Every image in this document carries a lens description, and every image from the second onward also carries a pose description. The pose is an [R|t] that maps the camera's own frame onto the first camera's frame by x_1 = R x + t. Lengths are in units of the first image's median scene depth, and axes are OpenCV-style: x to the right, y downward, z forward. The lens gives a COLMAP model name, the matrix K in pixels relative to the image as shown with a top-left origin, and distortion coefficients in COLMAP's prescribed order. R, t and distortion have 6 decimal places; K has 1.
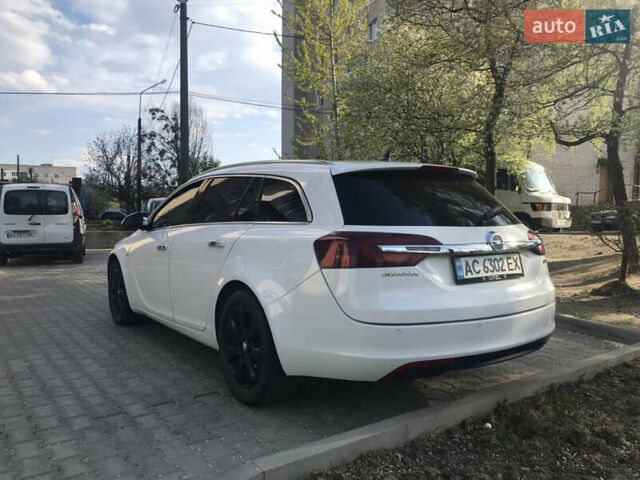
lens RADIAL K [[526.7, 0, 320.0], [0, 526.7, 240.0], [0, 0, 1]] dist [0.011152, 0.009093]
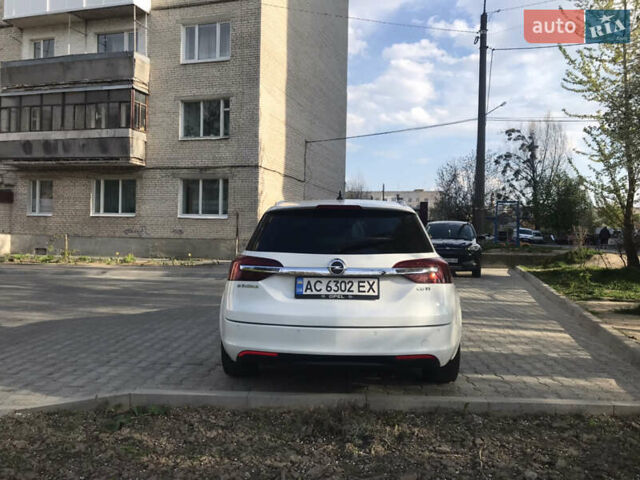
lens RADIAL K [[526.7, 0, 320.0], [0, 526.7, 240.0], [0, 0, 1]] dist [0.011152, 0.009093]
pose [[0.782848, 0.013106, -0.622076, 0.997124], [-0.036975, 0.998991, -0.025485, -0.024419], [0.621114, 0.042952, 0.782542, 0.020970]]
